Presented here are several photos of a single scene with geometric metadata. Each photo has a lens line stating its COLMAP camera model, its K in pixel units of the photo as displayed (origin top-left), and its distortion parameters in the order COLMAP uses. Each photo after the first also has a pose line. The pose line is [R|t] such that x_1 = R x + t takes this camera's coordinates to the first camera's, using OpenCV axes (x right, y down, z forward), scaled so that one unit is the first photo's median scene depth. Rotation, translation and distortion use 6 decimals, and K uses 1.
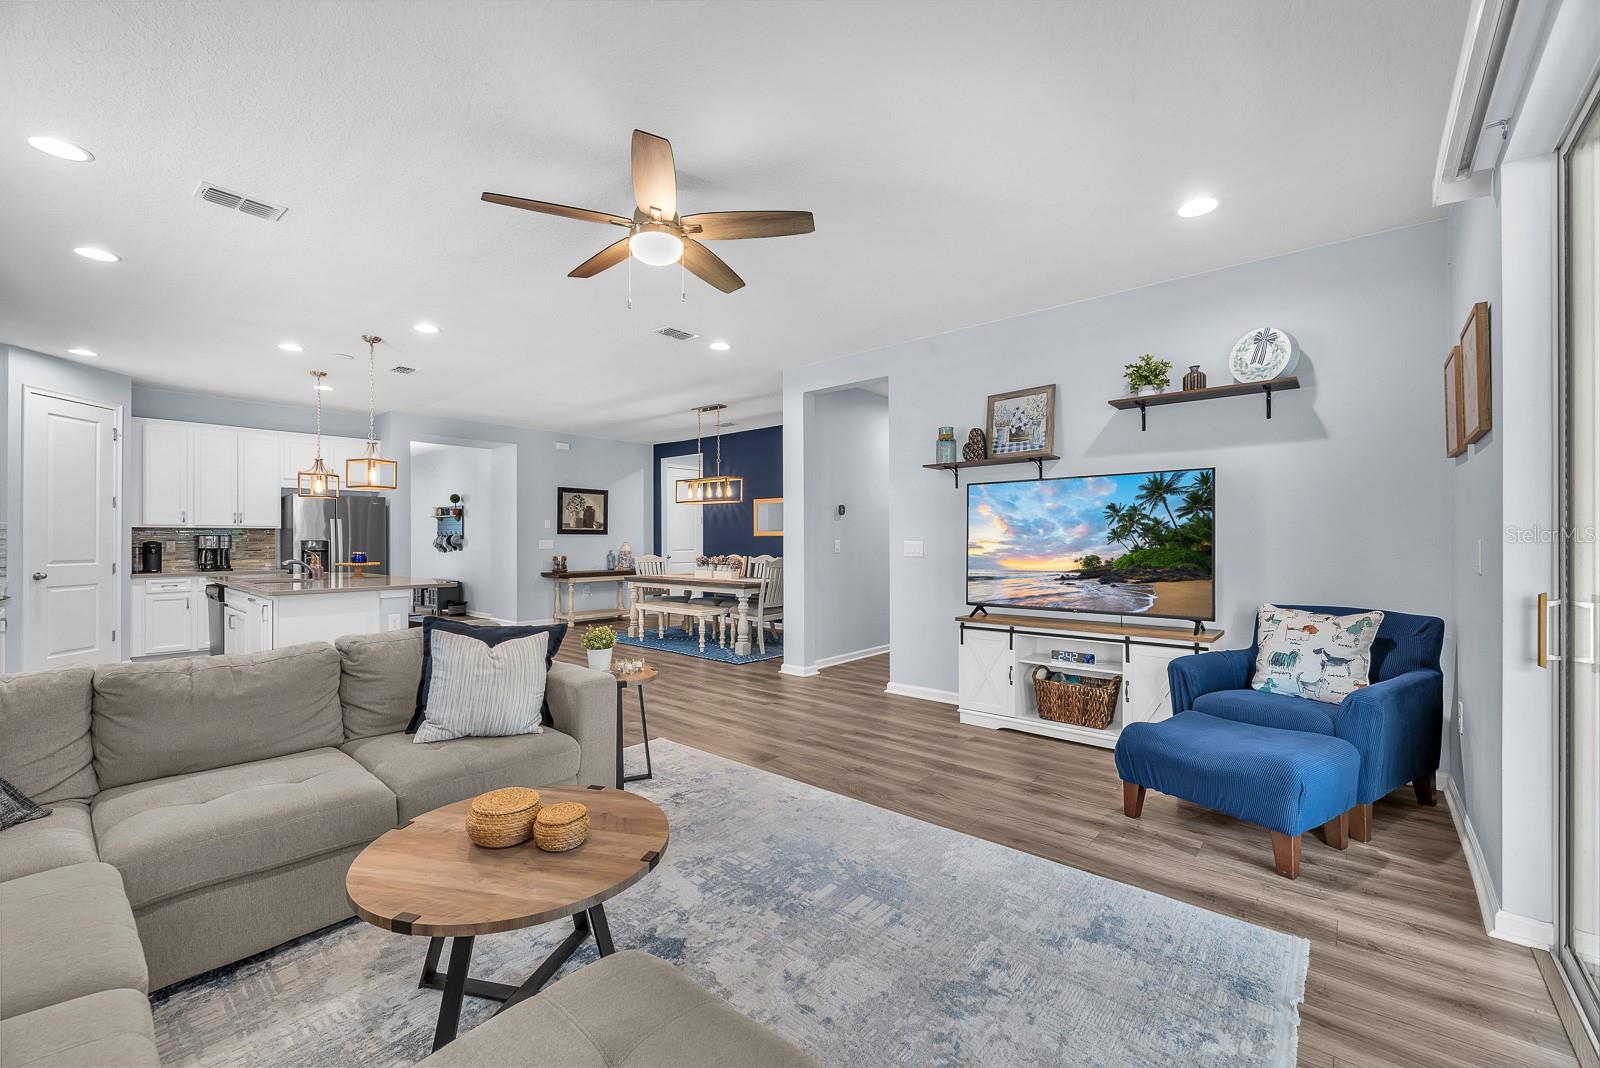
lens RADIAL K [[652.0, 0, 792.6], [0, 652.0, 540.6], [0, 0, 1]] dist [-0.000325, 0.000149]
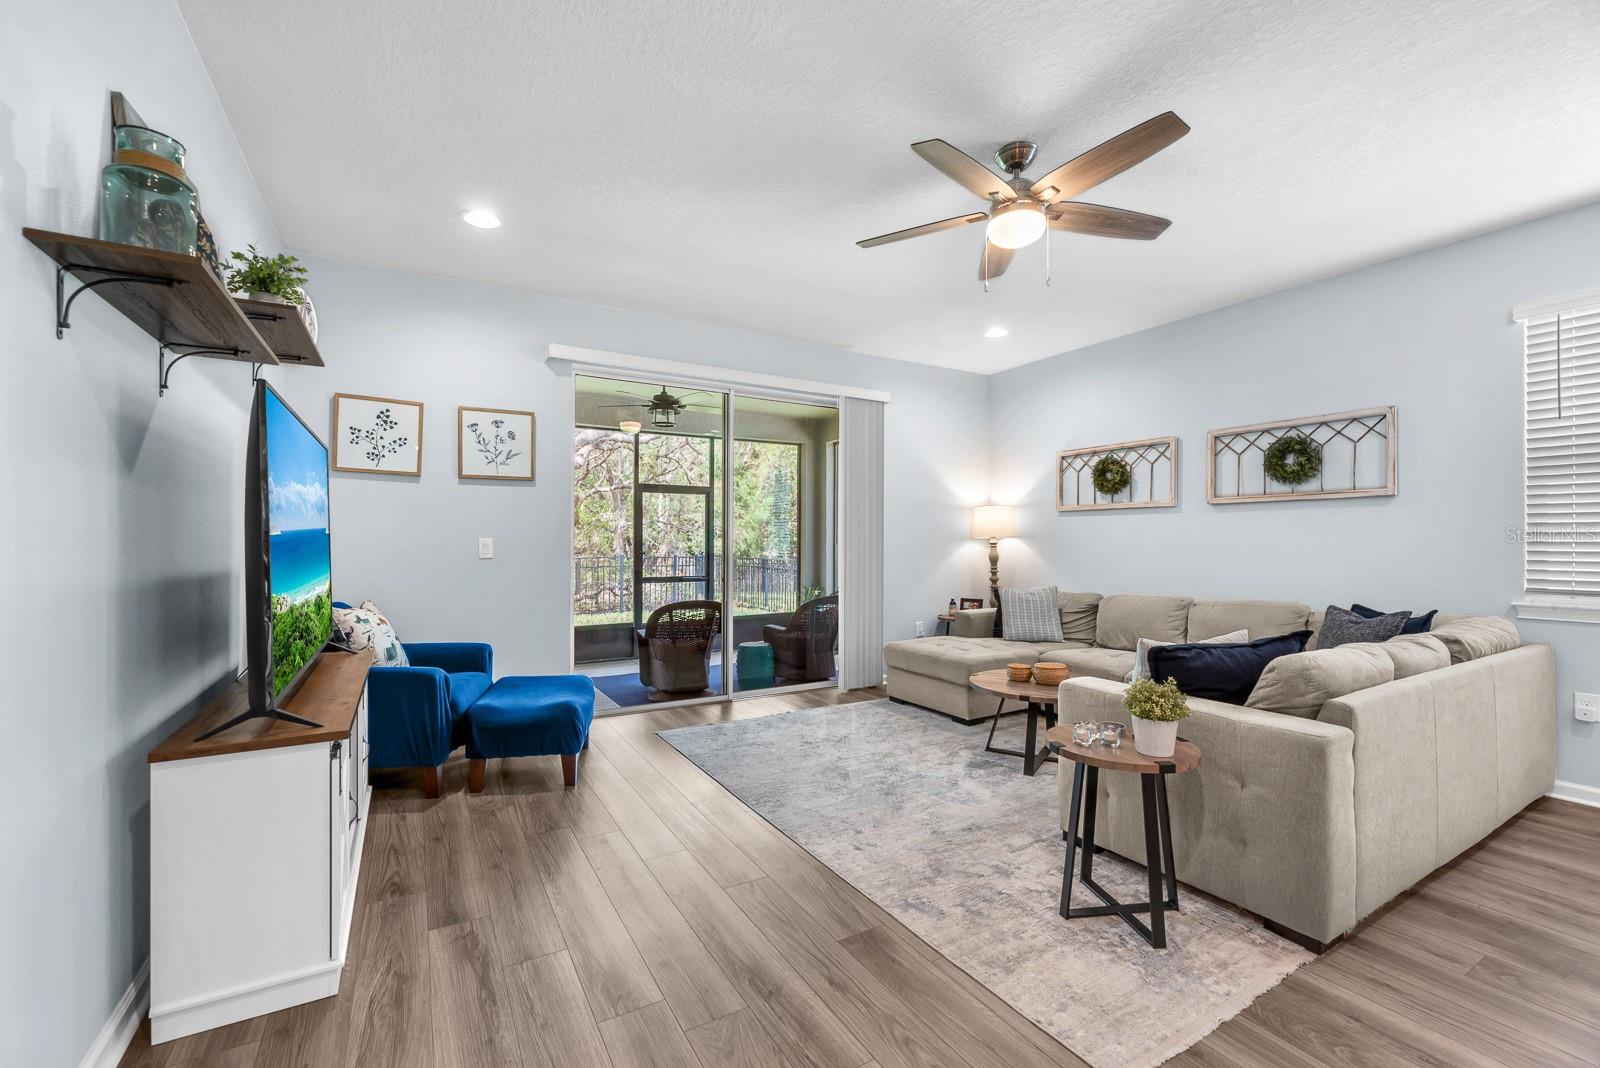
lens RADIAL K [[660.1, 0, 794.4], [0, 660.1, 542.8], [0, 0, 1]] dist [-0.002079, 0.000297]
pose [[-0.948511, -0.001835, 0.316740, -0.074445], [-0.000884, 0.999995, 0.003146, 0.001839], [-0.316744, 0.002704, -0.948507, 0.723757]]
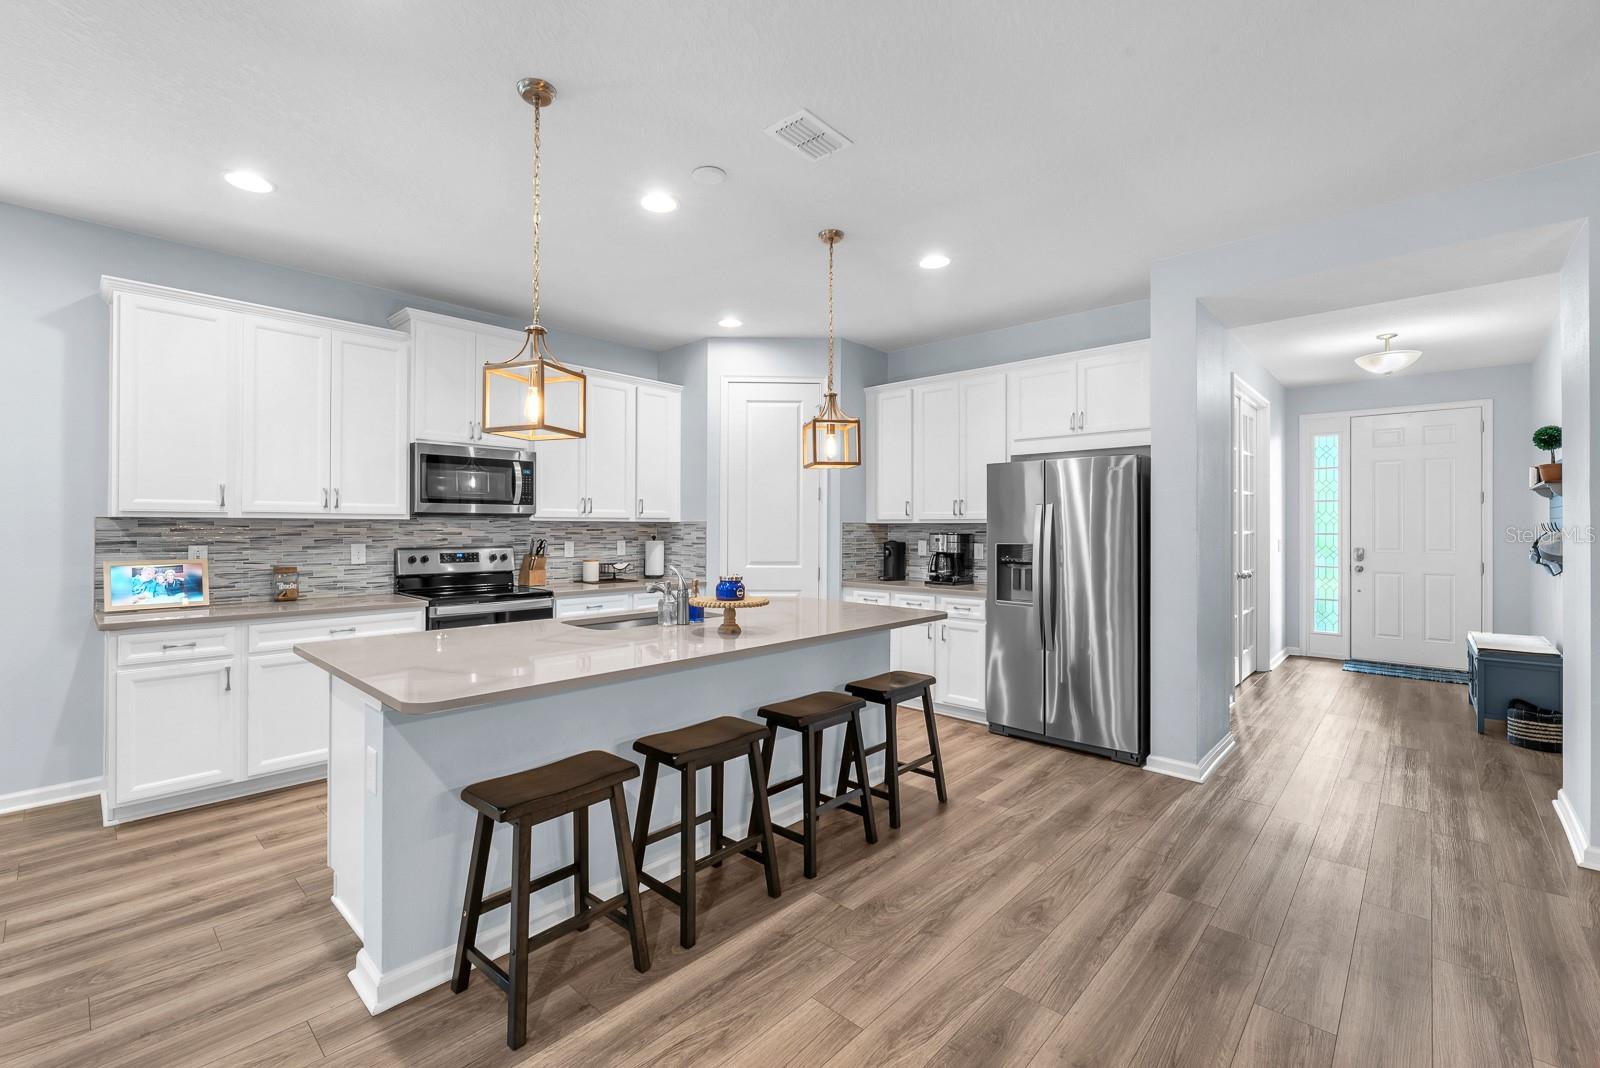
lens RADIAL K [[684.6, 0, 767.5], [0, 684.6, 521.6], [0, 0, 1]] dist [-0.002193, 0.000418]
pose [[-0.046521, -0.008000, -0.998885, -0.127677], [-0.006196, 0.999951, -0.007720, -0.012698], [0.998898, 0.005830, -0.046568, 0.760823]]
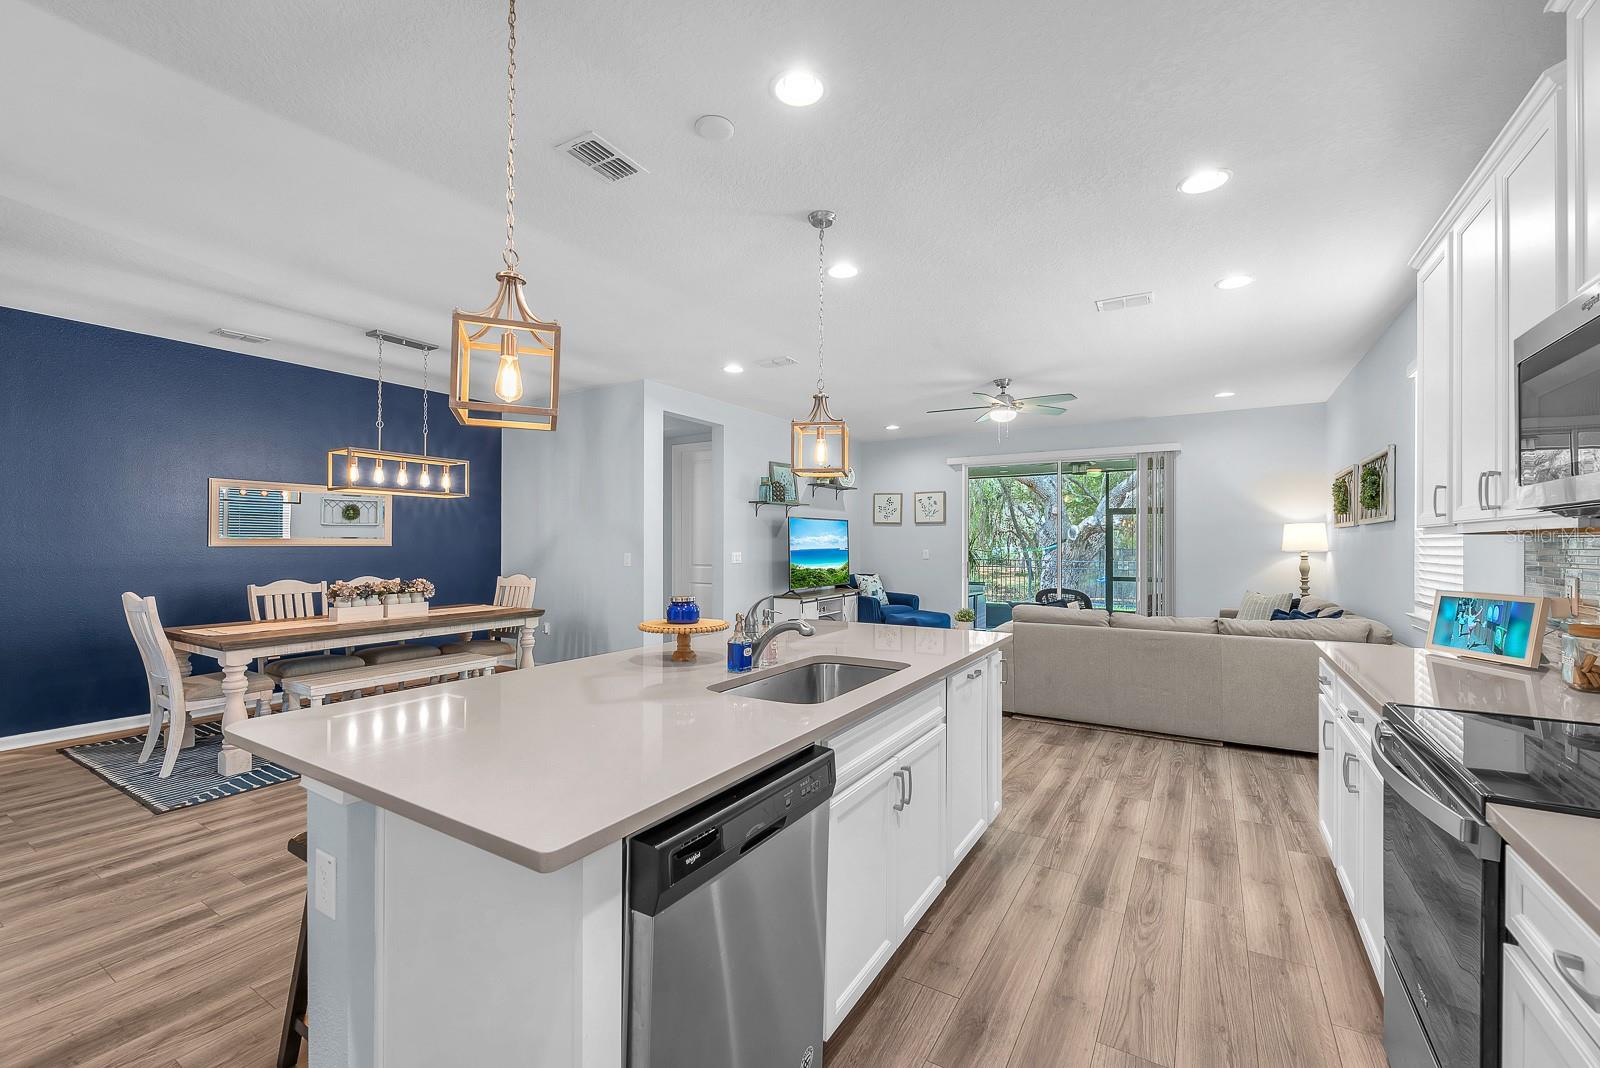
lens RADIAL K [[660.1, 0, 794.4], [0, 660.1, 542.8], [0, 0, 1]] dist [-0.002079, 0.000297]
pose [[-0.160944, -0.000657, 0.986963, -0.791884], [-0.001154, 0.999999, 0.000478, -0.012376], [-0.986963, -0.001062, -0.160945, 0.723715]]
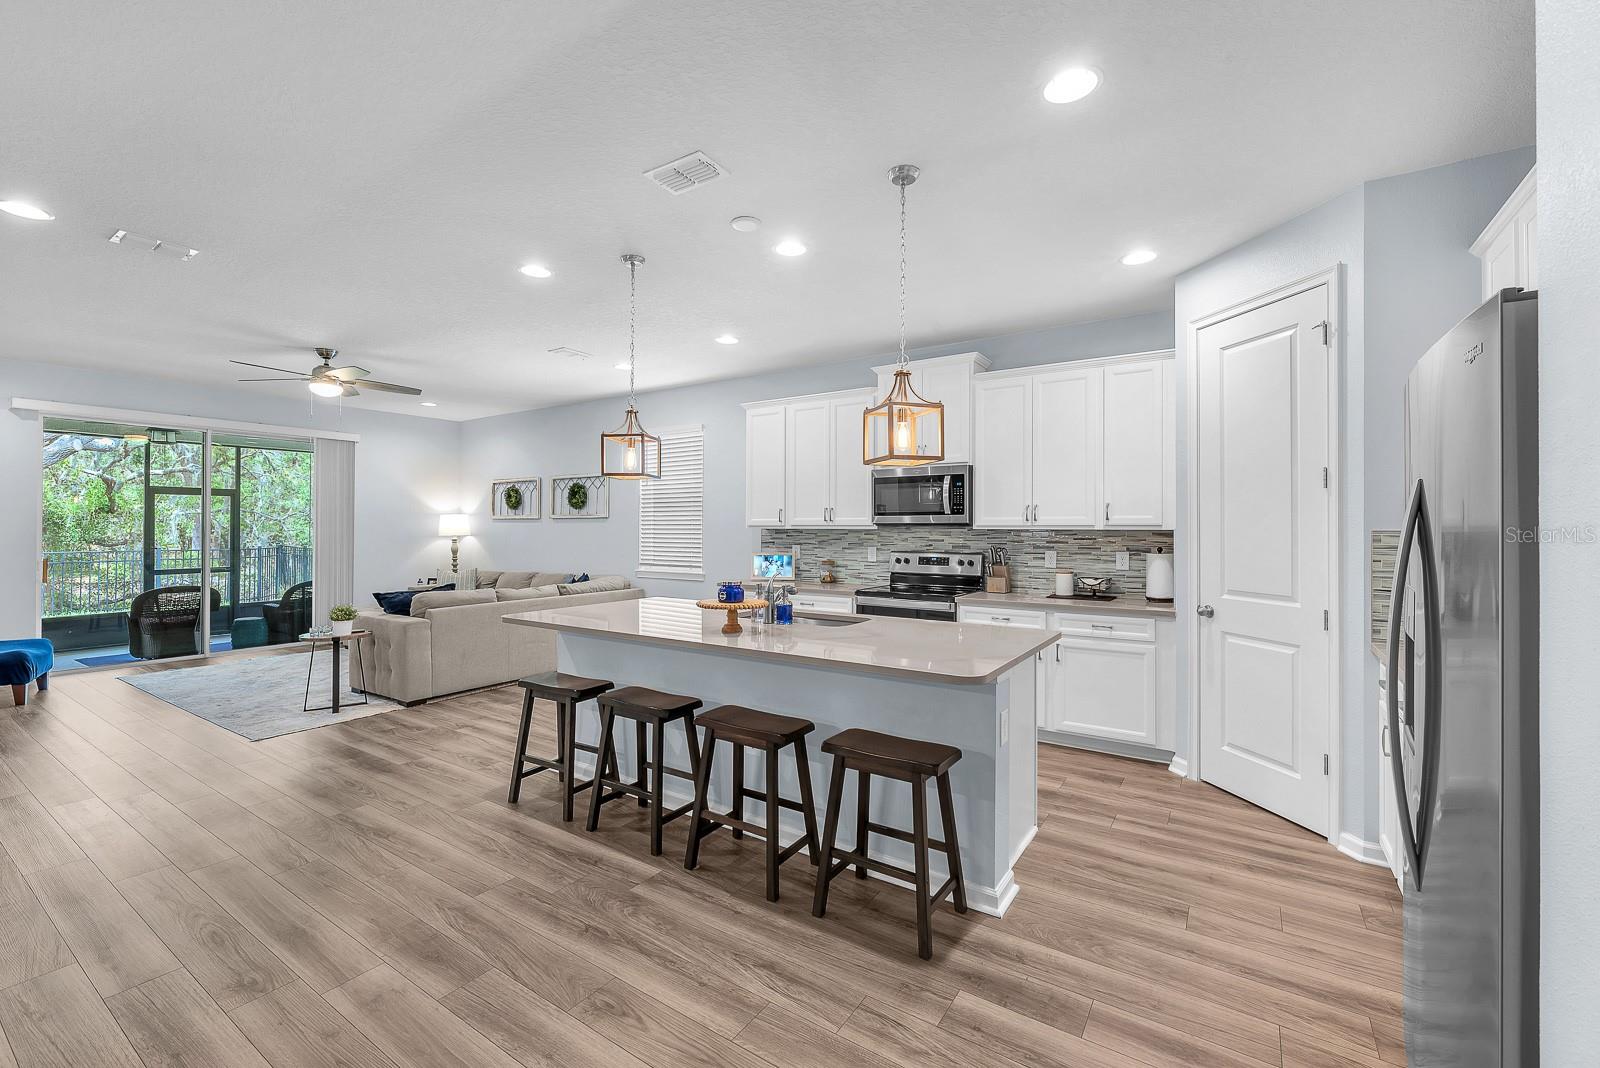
lens RADIAL K [[670.6, 0, 791.6], [0, 670.6, 526.0], [0, 0, 1]] dist [-0.000170, 0.000331]
pose [[-0.991900, -0.003970, -0.126962, -0.467741], [-0.003701, 0.999990, -0.002353, -0.017750], [0.126970, -0.001865, -0.991905, 1.114272]]
